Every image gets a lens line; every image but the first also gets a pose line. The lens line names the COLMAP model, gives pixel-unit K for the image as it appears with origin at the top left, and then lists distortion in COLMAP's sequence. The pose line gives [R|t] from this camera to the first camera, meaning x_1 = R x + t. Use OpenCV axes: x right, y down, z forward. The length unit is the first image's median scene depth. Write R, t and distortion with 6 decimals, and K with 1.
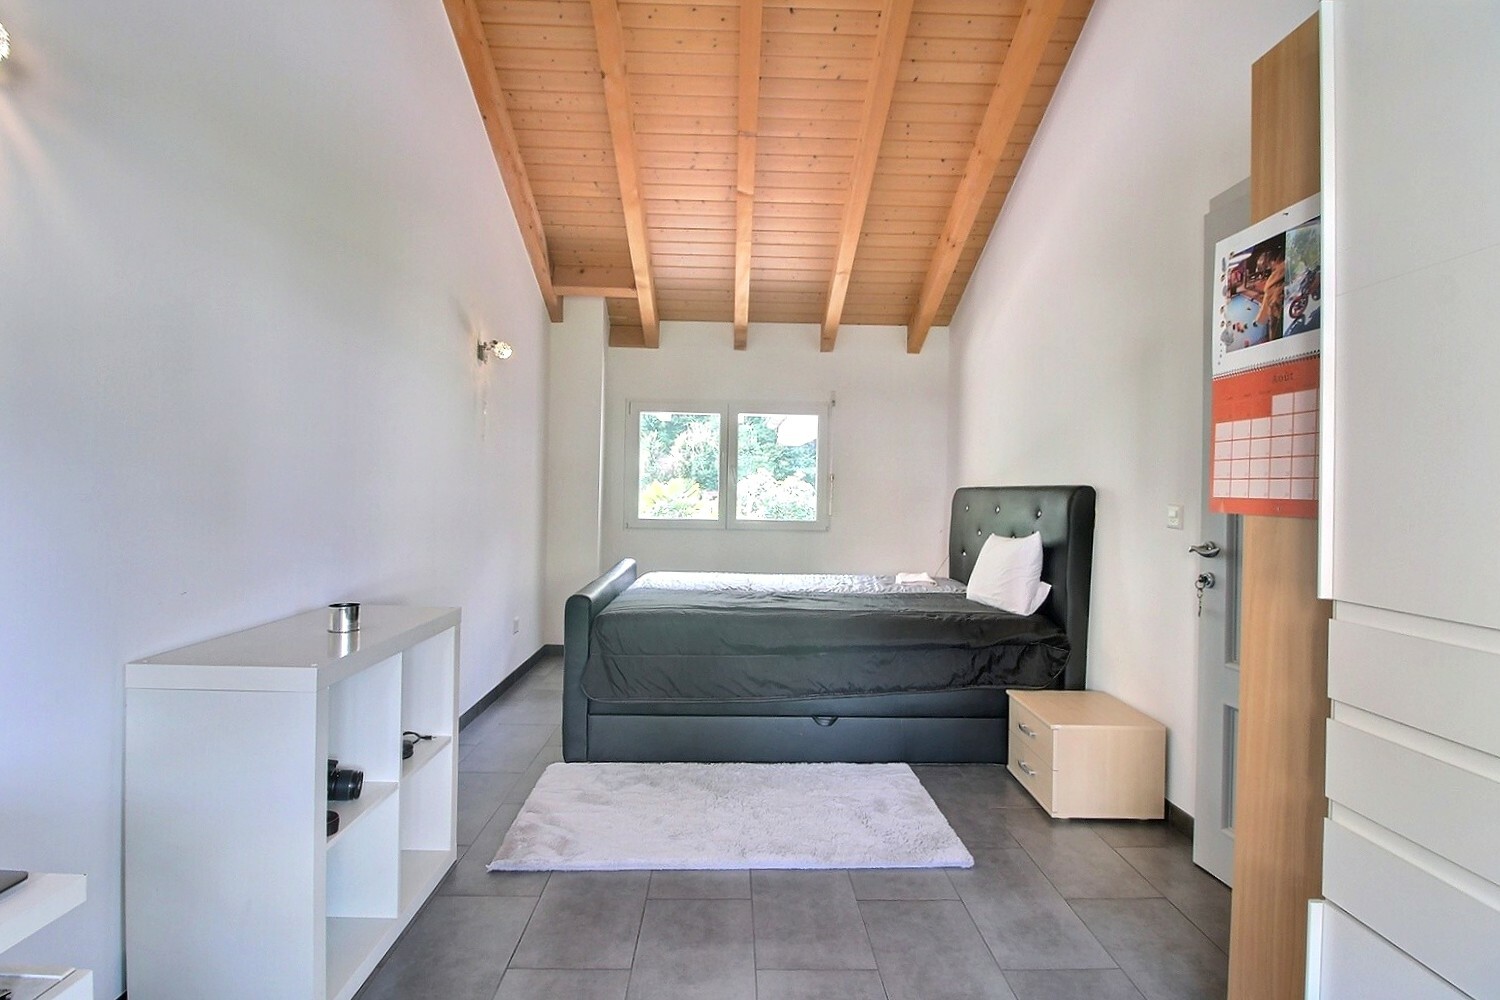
lens RADIAL K [[707.2, 0, 750.0], [0, 707.2, 500.0], [0, 0, 1]] dist [-0.000310, 0.000017]
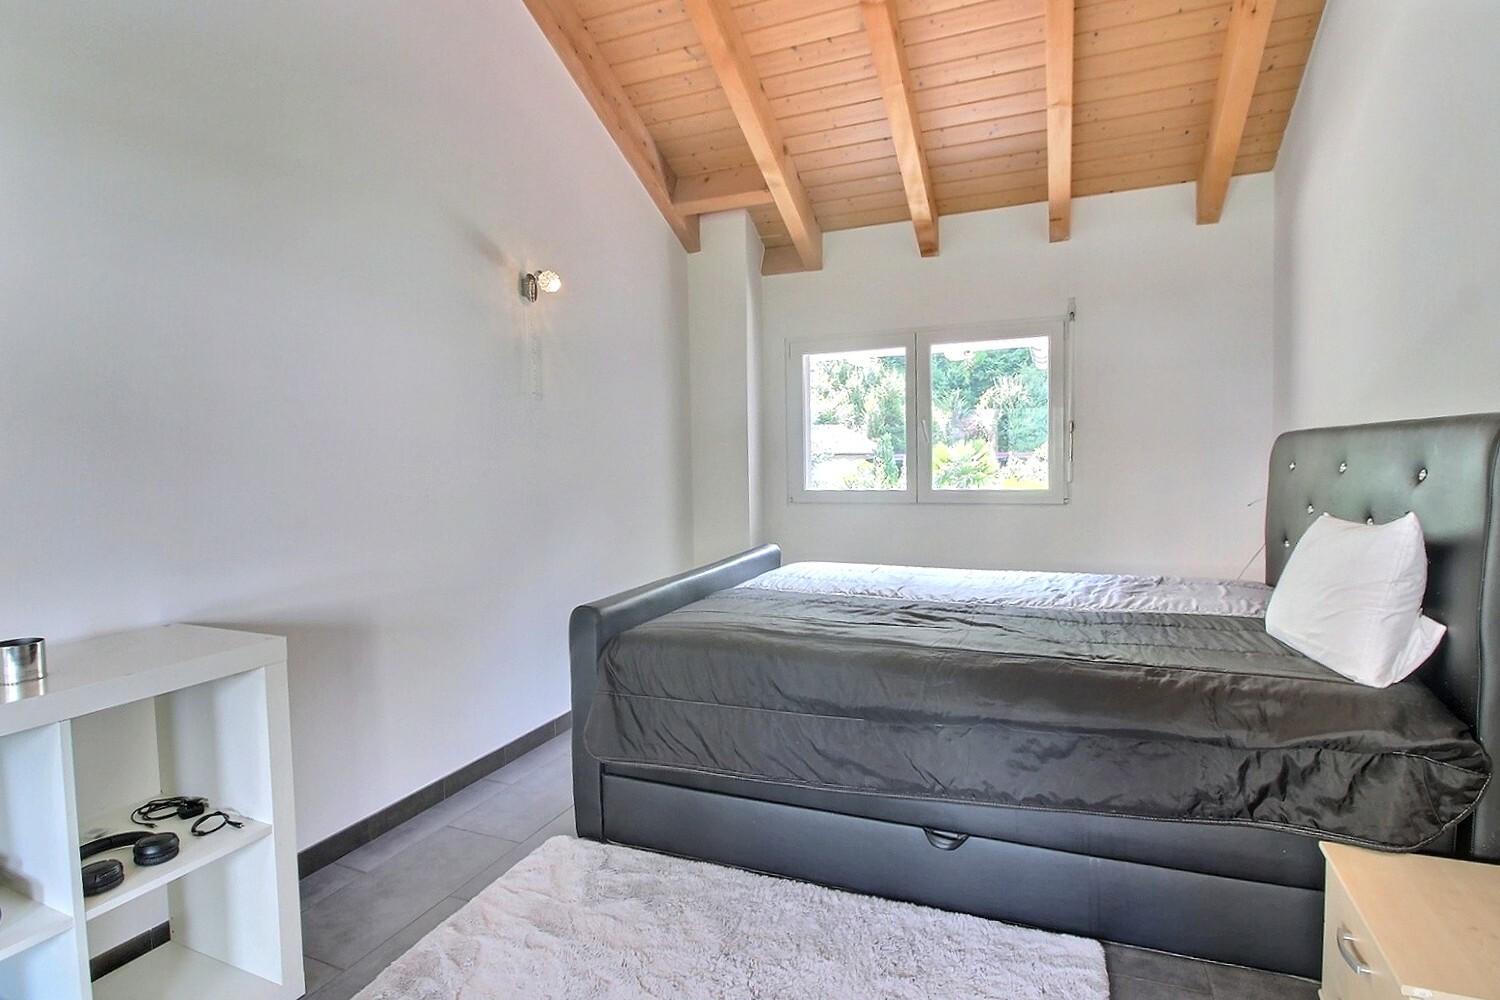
lens RADIAL K [[737.5, 0, 752.7], [0, 737.5, 494.4], [0, 0, 1]] dist [0.000346, -0.013357]
pose [[0.915492, -0.013537, -0.402108, 0.181777], [0.029179, 0.999036, 0.032799, 0.002603], [0.401276, -0.041761, 0.915005, 0.339895]]
